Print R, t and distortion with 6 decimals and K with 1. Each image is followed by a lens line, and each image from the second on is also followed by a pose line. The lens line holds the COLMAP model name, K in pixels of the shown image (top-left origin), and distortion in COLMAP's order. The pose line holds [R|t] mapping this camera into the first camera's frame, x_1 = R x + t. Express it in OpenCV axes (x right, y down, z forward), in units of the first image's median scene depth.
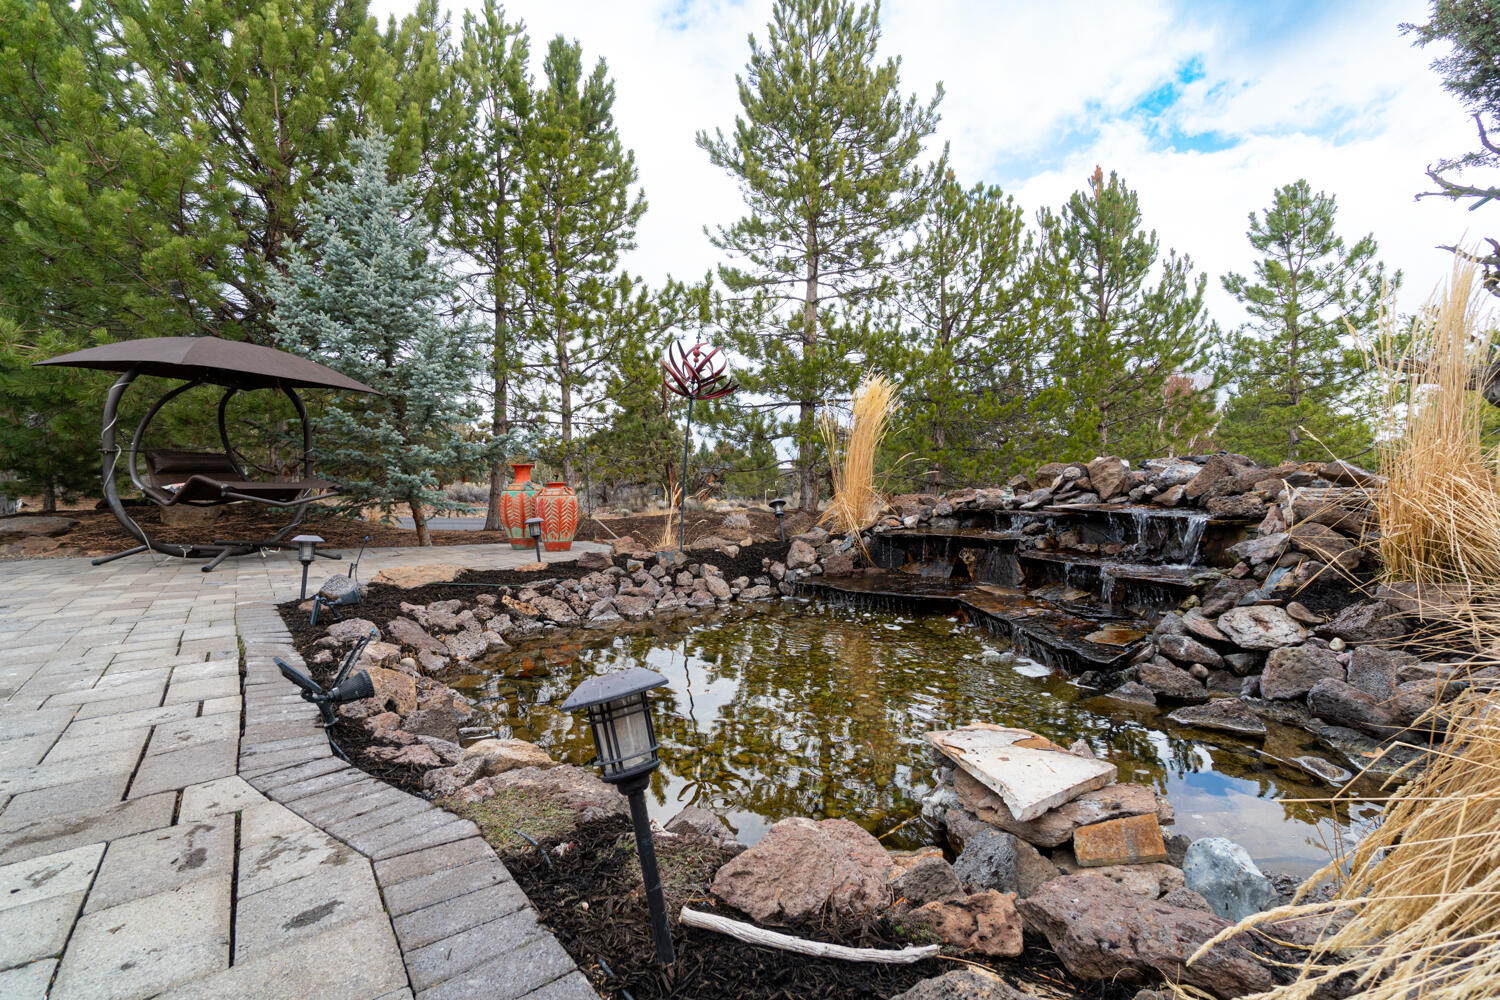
lens RADIAL K [[659.2, 0, 746.5], [0, 659.2, 491.9], [0, 0, 1]] dist [0.002713, 0.000169]
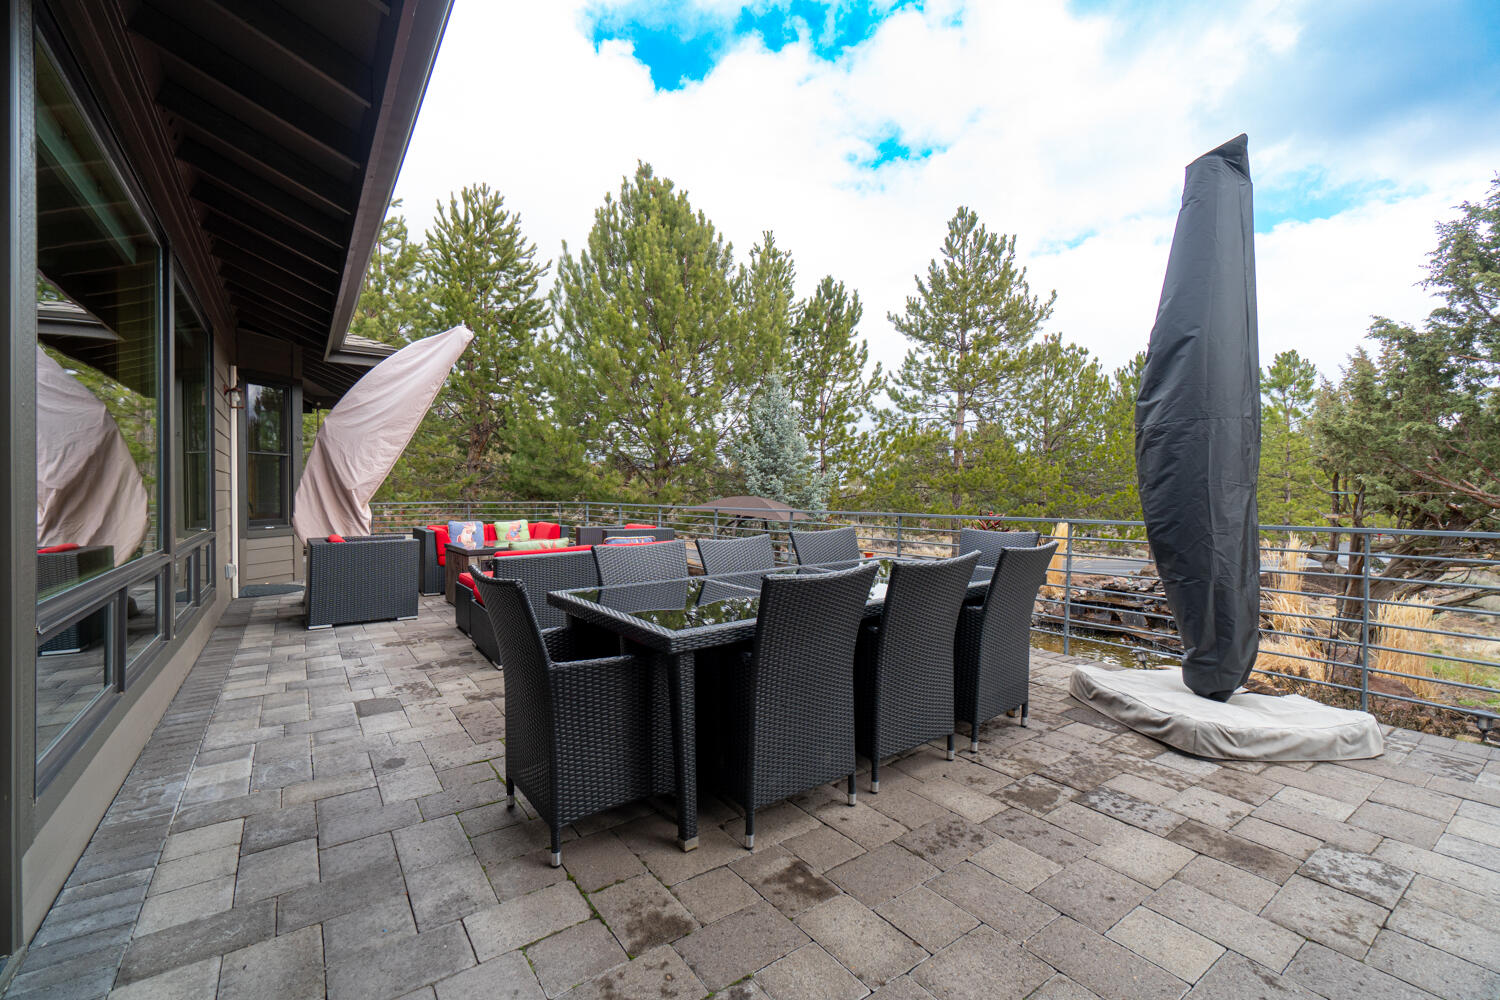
lens RADIAL K [[638.4, 0, 744.3], [0, 638.4, 494.8], [0, 0, 1]] dist [-0.002294, -0.000321]
pose [[0.998947, 0.025622, -0.038065, -0.355820], [-0.025982, 0.999622, -0.008993, -0.102528], [0.037820, 0.009973, 0.999235, -0.508440]]
